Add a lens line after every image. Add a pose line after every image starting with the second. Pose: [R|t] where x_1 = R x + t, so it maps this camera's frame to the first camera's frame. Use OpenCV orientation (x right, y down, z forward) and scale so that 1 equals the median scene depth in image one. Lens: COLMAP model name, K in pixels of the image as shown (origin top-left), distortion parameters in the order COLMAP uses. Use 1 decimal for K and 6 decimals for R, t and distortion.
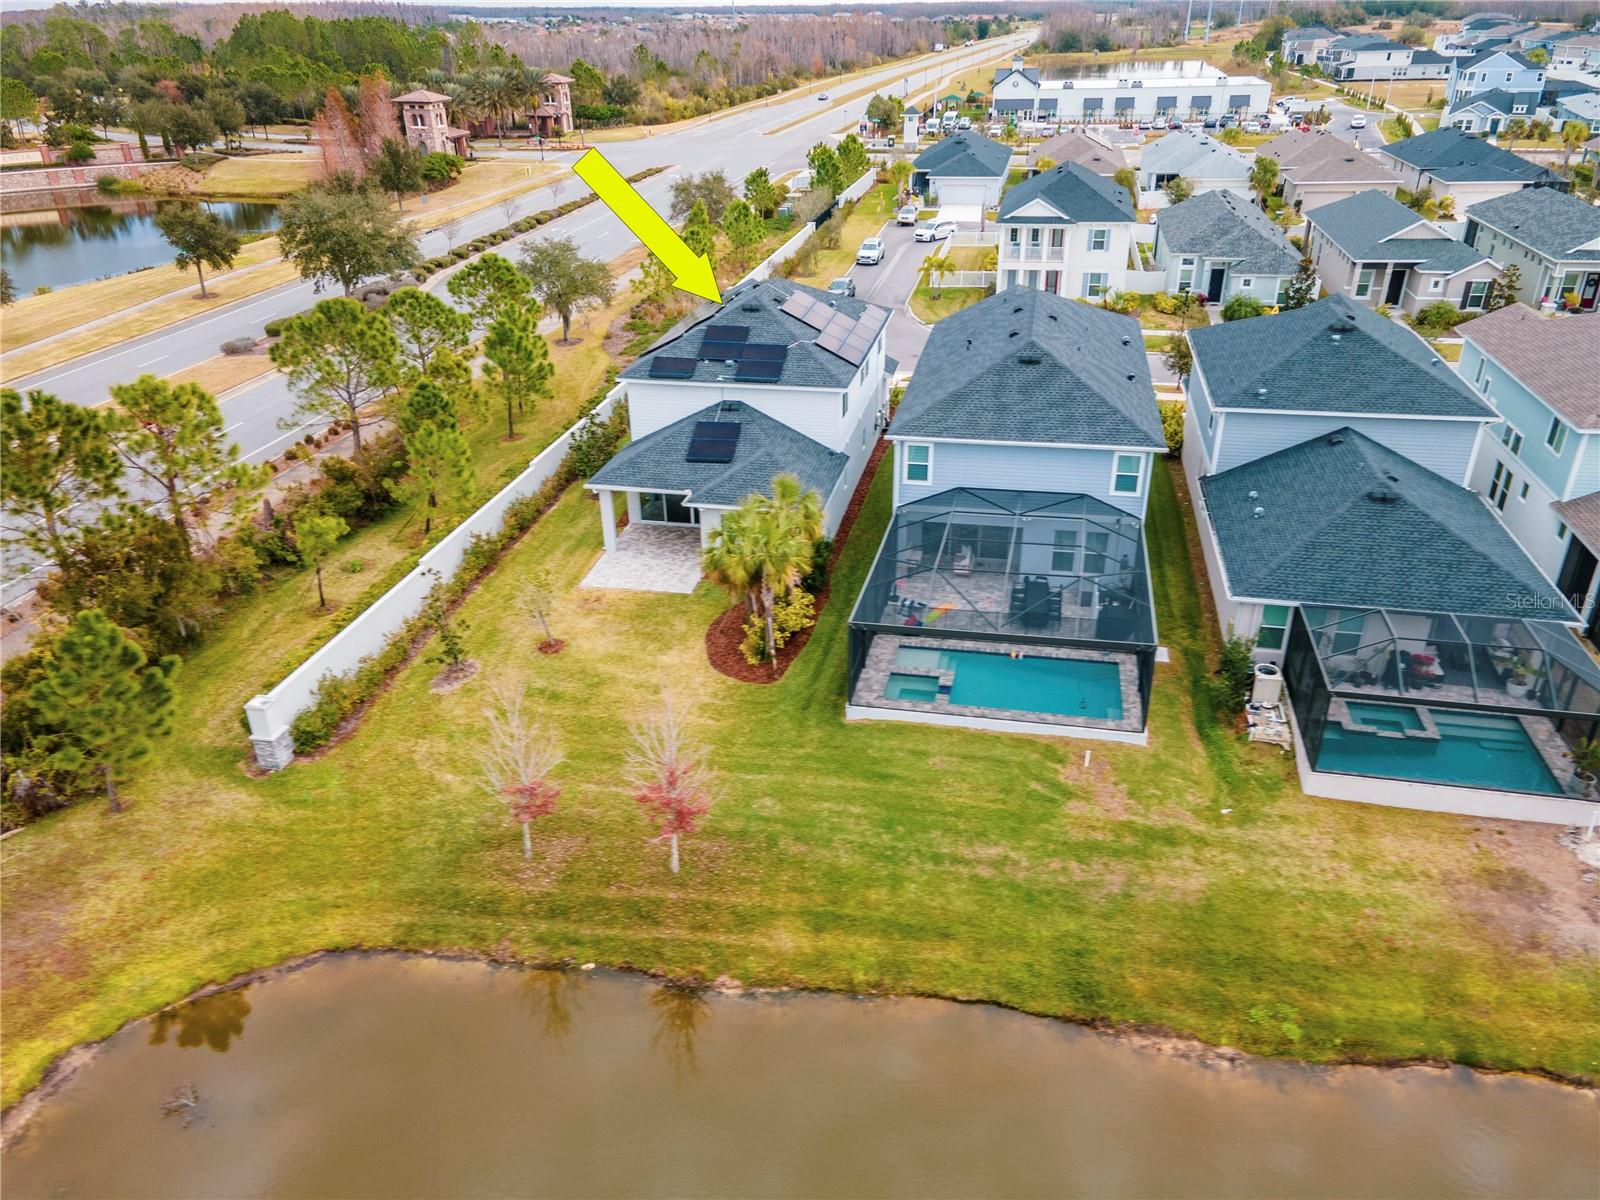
lens RADIAL K [[1159.2, 0, 803.7], [0, 1159.2, 592.6], [0, 0, 1]] dist [0.041438, 0.009868]
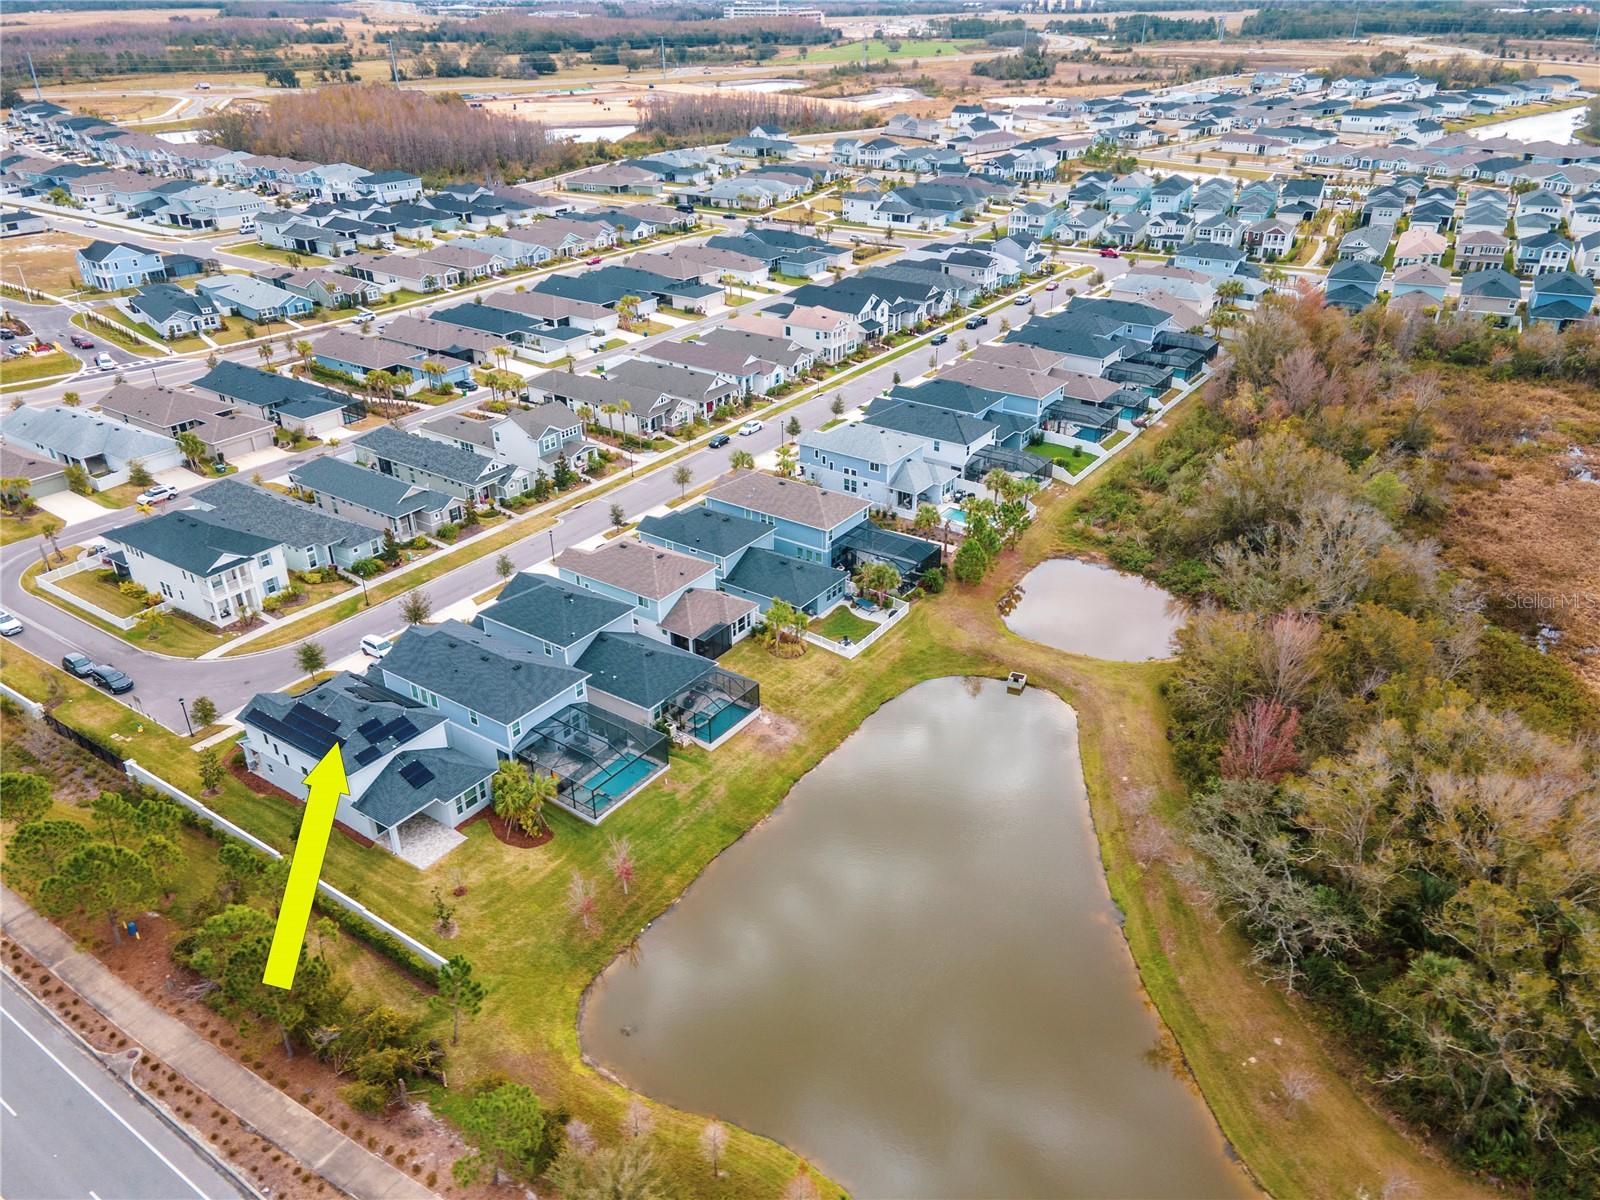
lens RADIAL K [[1159.2, 0, 806.6], [0, 1159.2, 605.7], [0, 0, 1]] dist [0.041438, 0.009868]
pose [[0.394150, -0.424911, 0.814921, -1.408972], [0.413504, 0.873874, 0.255651, -0.657863], [-0.820768, 0.236208, 0.520140, -0.706858]]
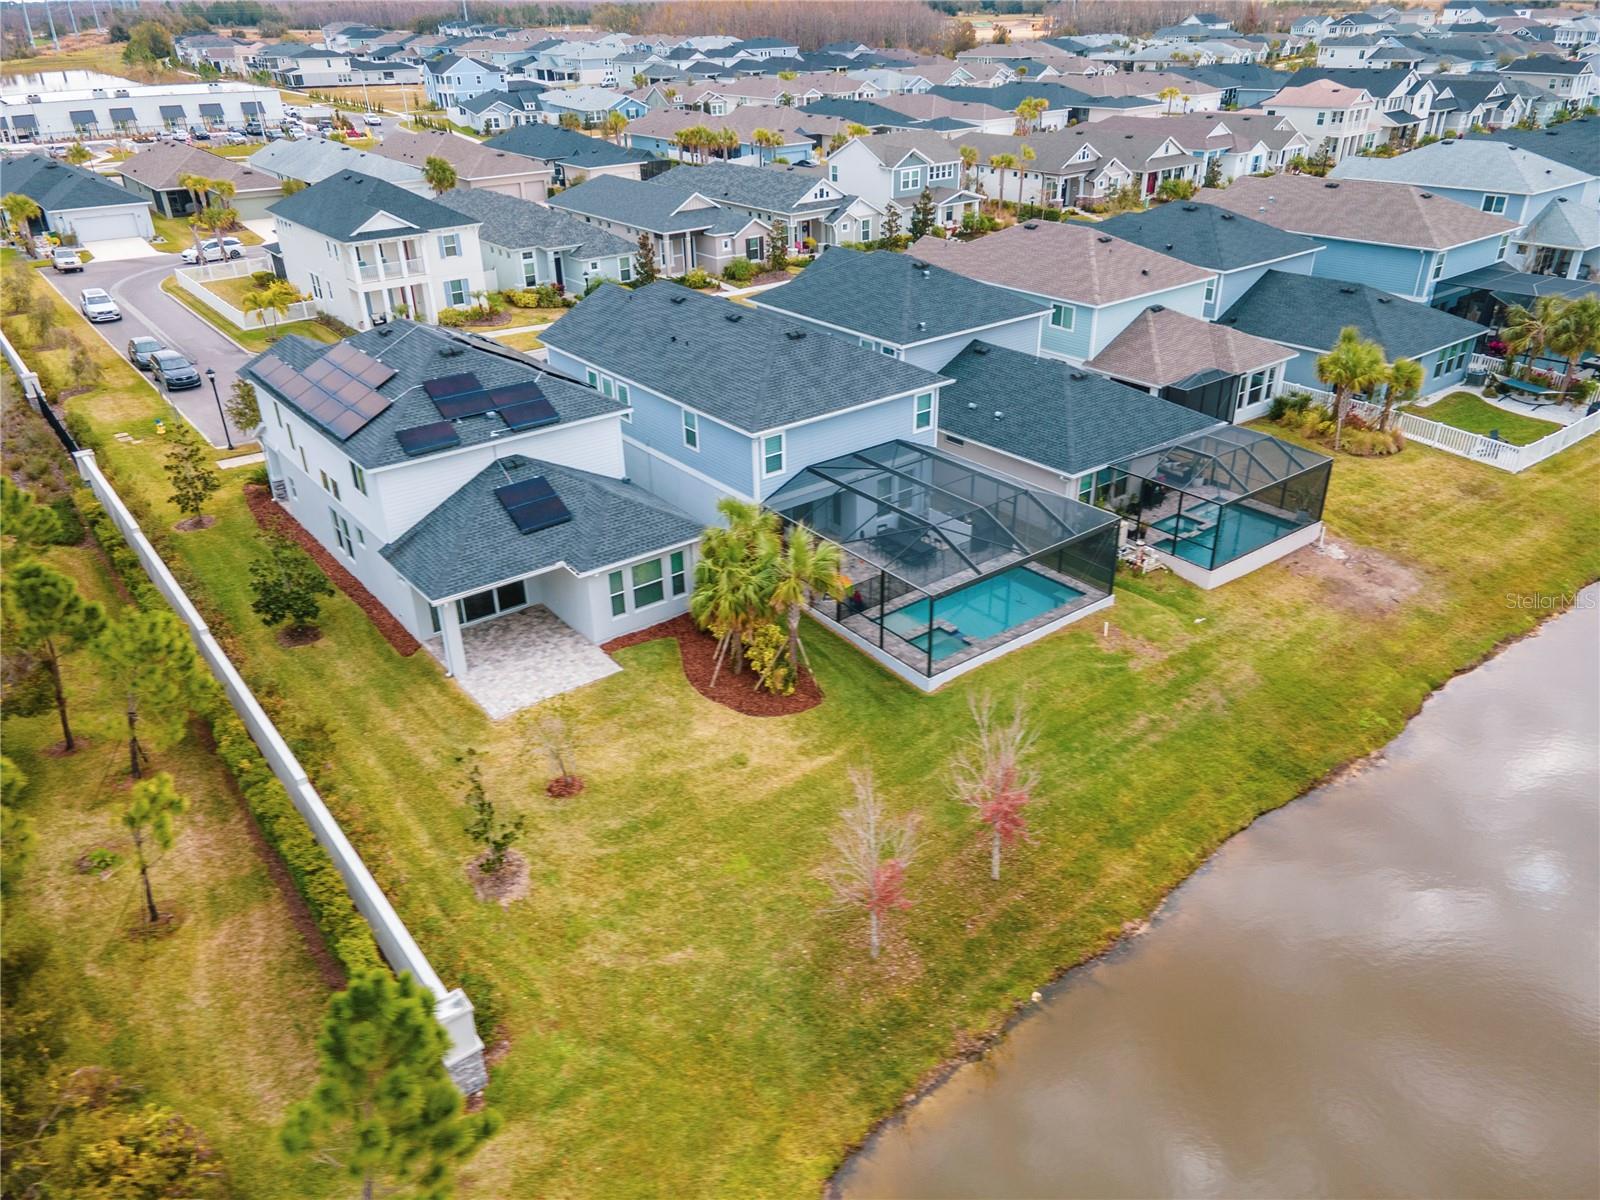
lens RADIAL K [[1159.2, 0, 807.4], [0, 1159.2, 596.1], [0, 0, 1]] dist [0.041438, 0.009868]
pose [[0.649621, -0.345326, 0.677305, -0.581277], [0.347899, 0.927165, 0.139039, -0.123568], [-0.675987, 0.145311, 0.722444, 0.273762]]
